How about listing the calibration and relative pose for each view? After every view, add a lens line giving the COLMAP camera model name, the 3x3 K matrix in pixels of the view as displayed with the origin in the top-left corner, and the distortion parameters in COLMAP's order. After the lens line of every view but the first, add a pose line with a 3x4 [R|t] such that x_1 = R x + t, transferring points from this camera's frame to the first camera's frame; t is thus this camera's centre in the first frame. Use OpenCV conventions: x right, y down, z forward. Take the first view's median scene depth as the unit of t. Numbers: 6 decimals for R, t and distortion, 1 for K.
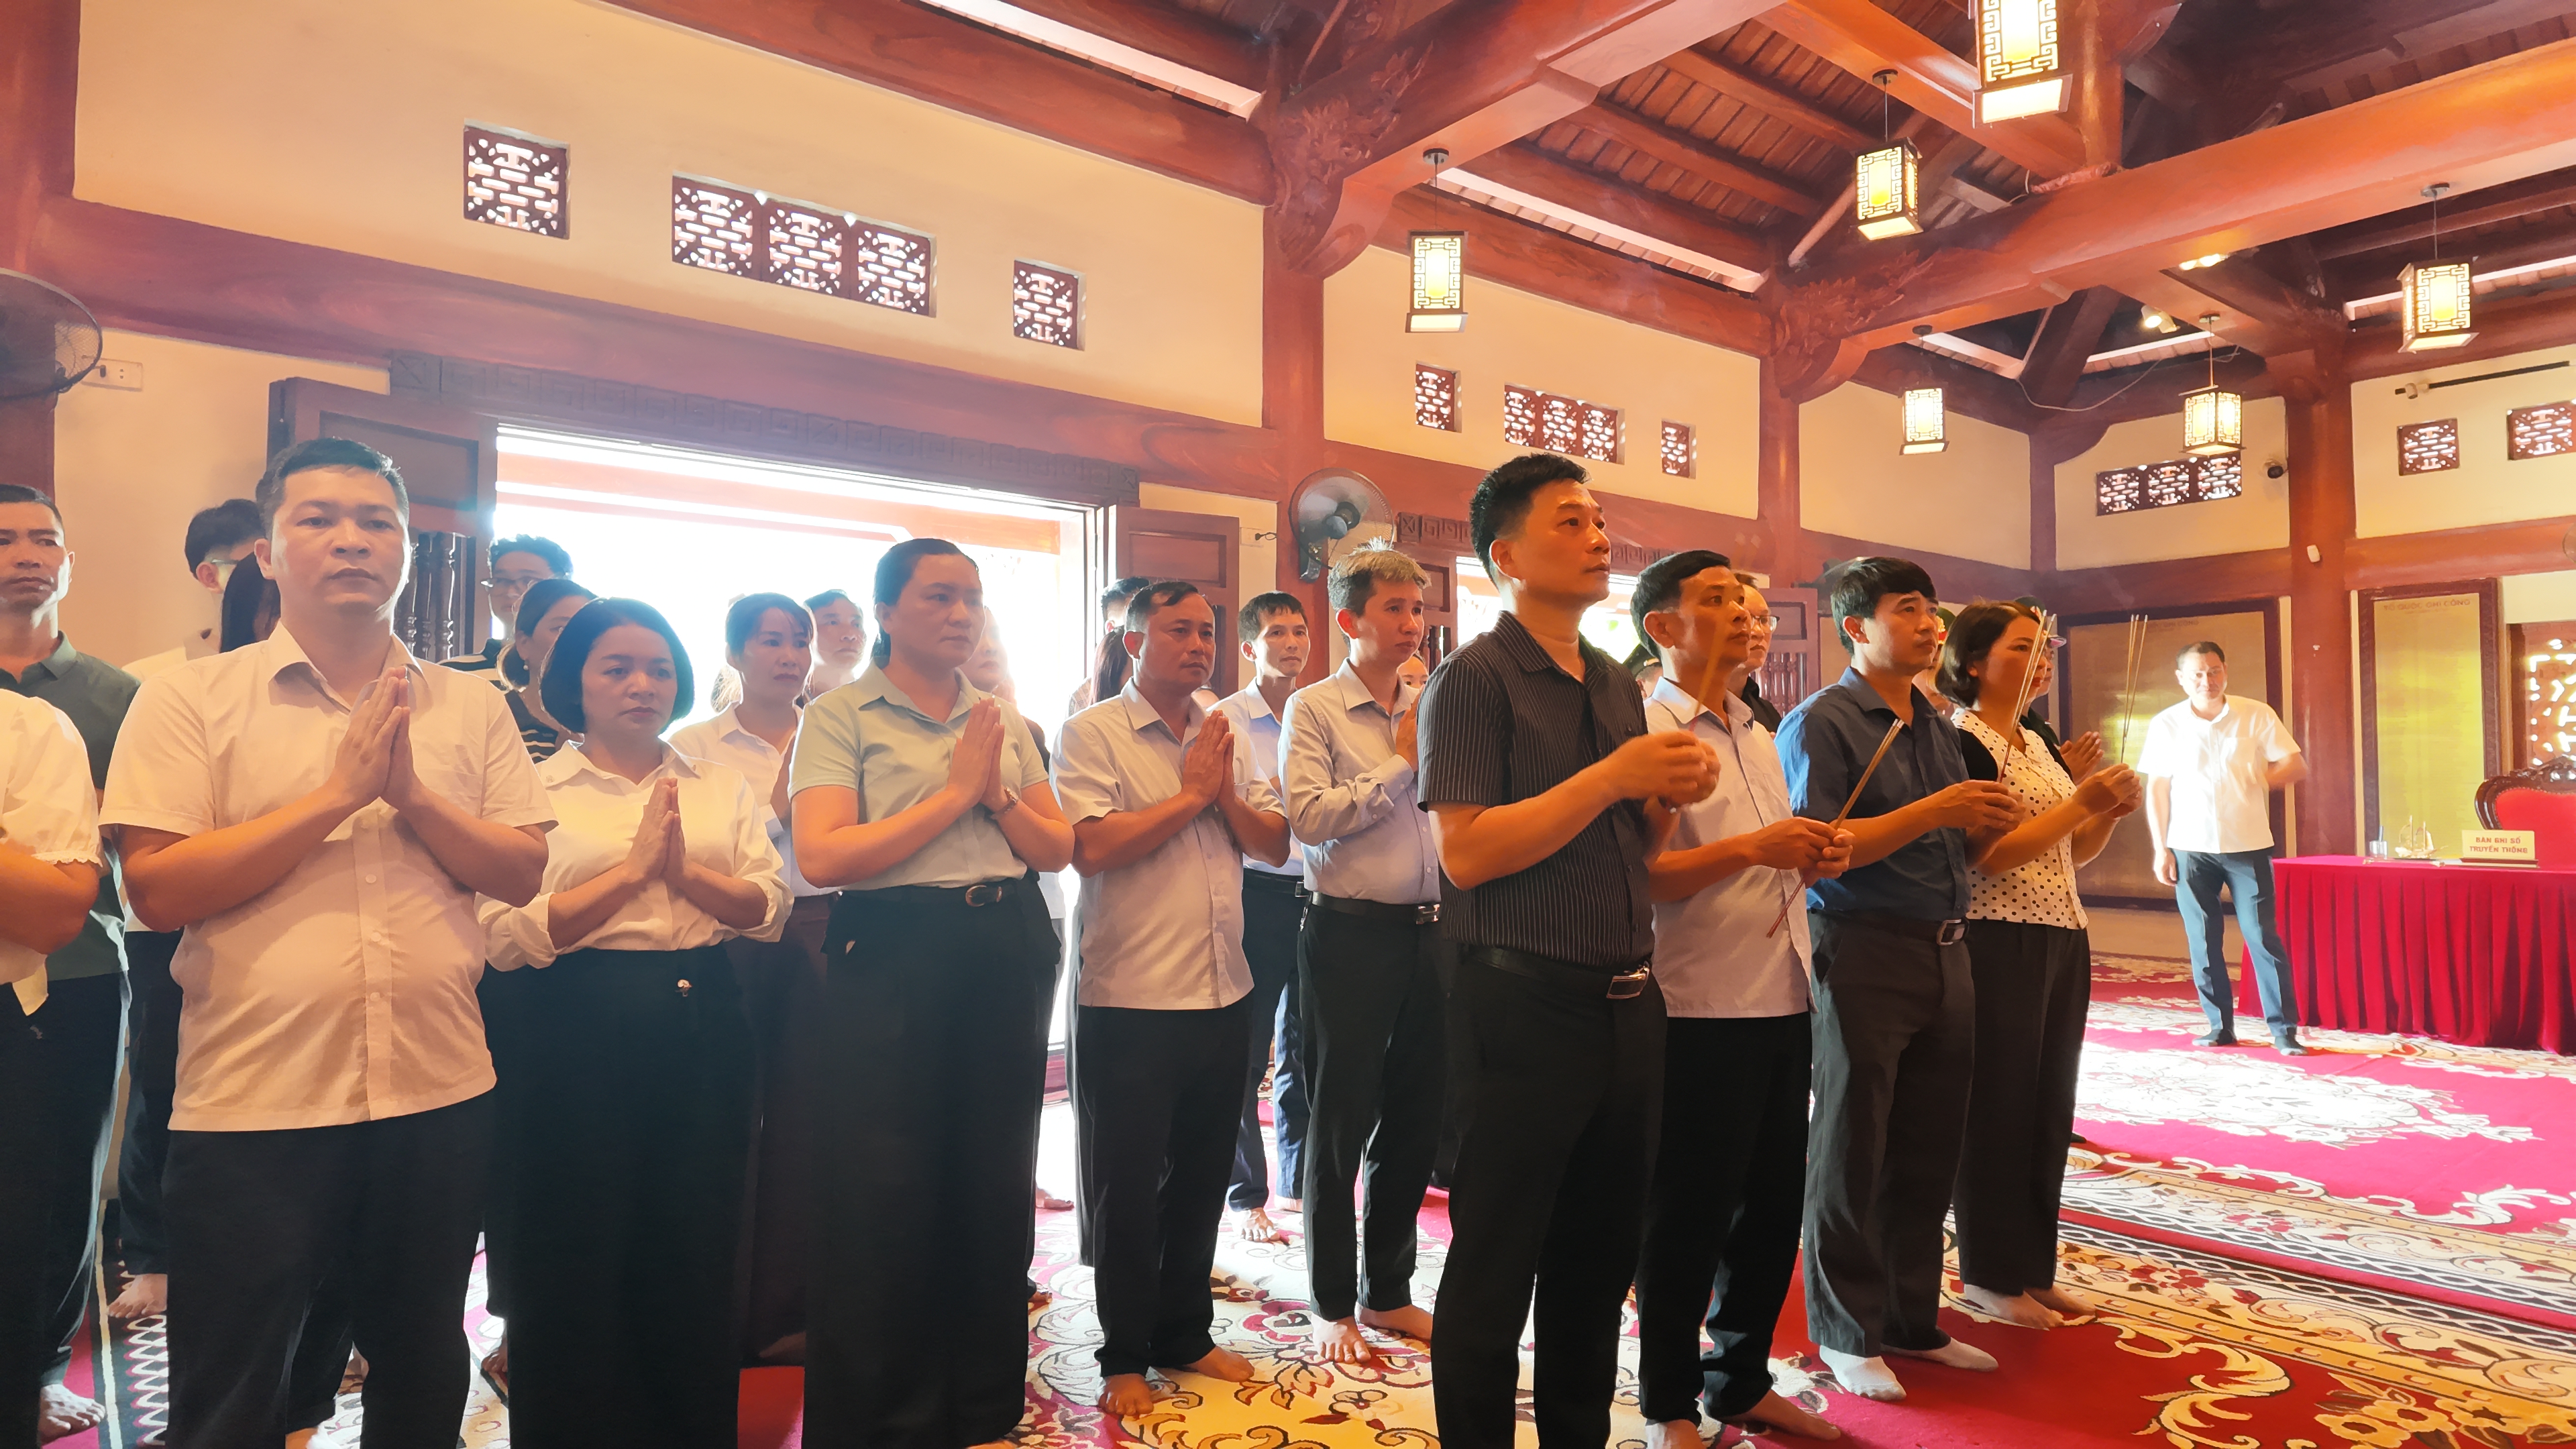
lens RADIAL K [[1519.6, 0, 1300.5], [0, 1519.6, 743.1], [0, 0, 1]] dist [0.047195, -0.047565]
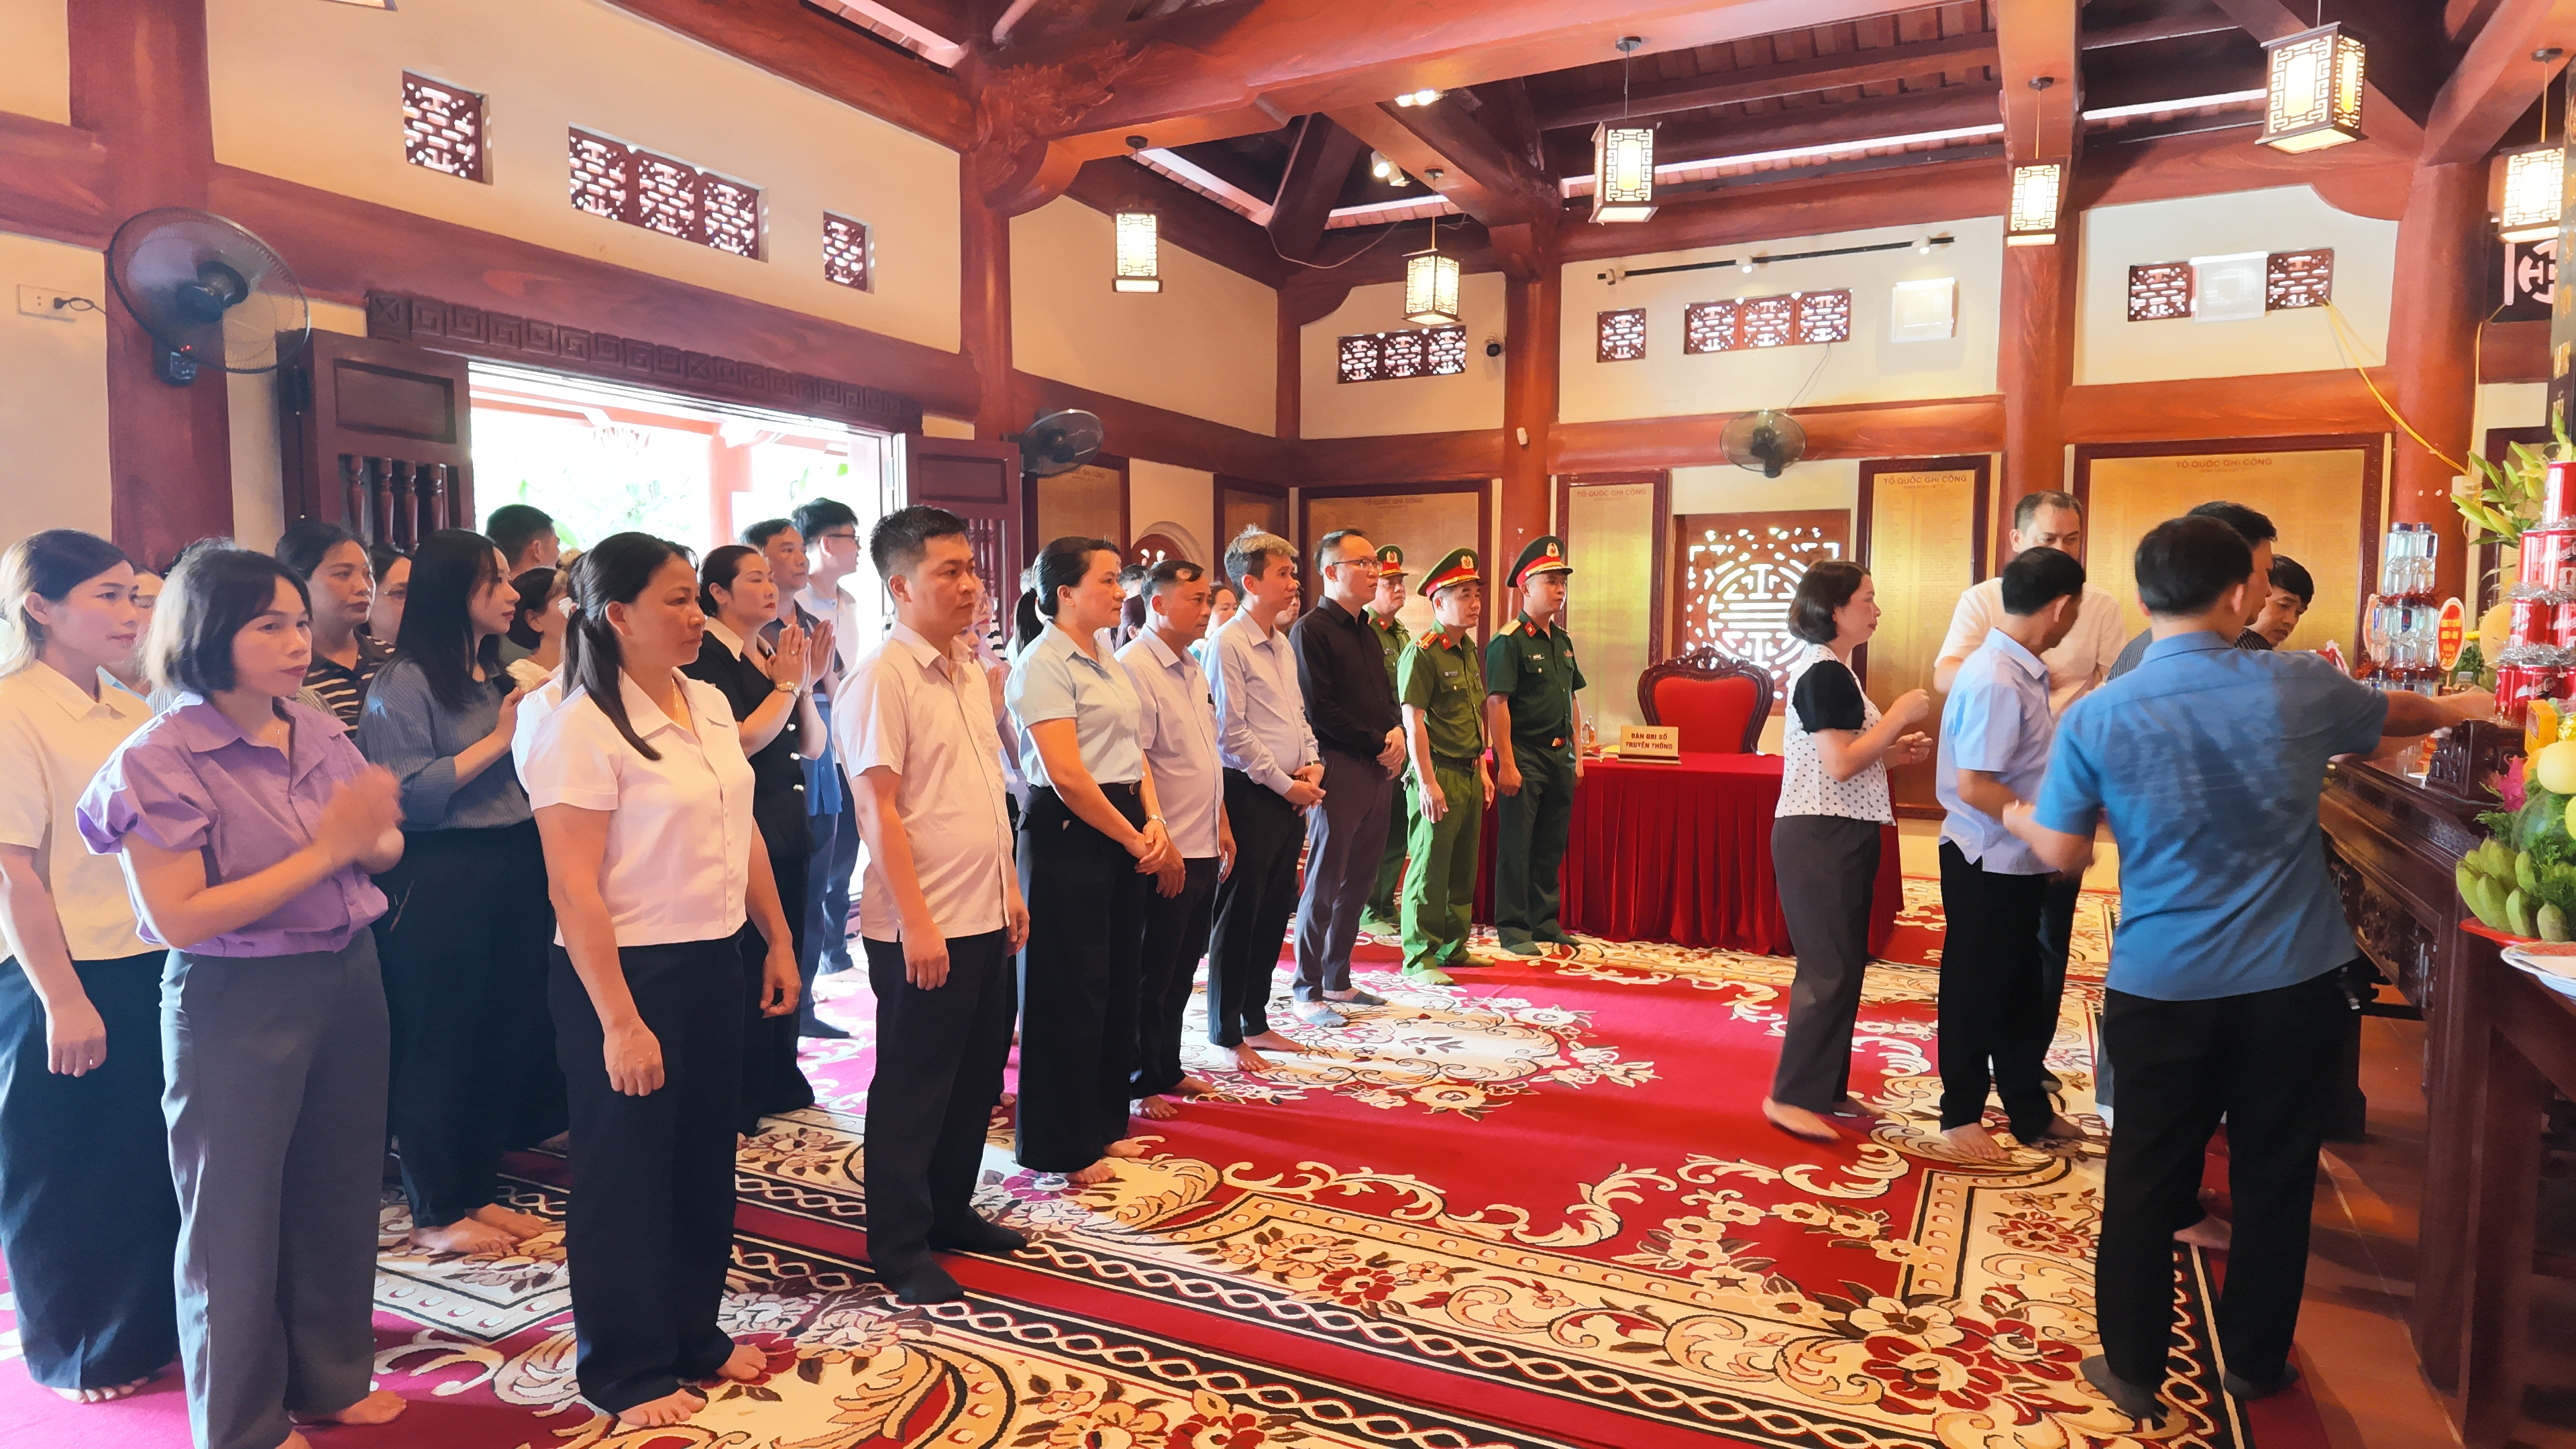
lens RADIAL K [[1512.5, 0, 1281.9], [0, 1512.5, 786.3], [0, 0, 1]] dist [0.060998, -0.000125]
pose [[0.917150, -0.035265, 0.396980, 0.145516], [-0.016847, 0.991757, 0.127023, -0.025647], [-0.398187, -0.123187, 0.908995, 0.167141]]
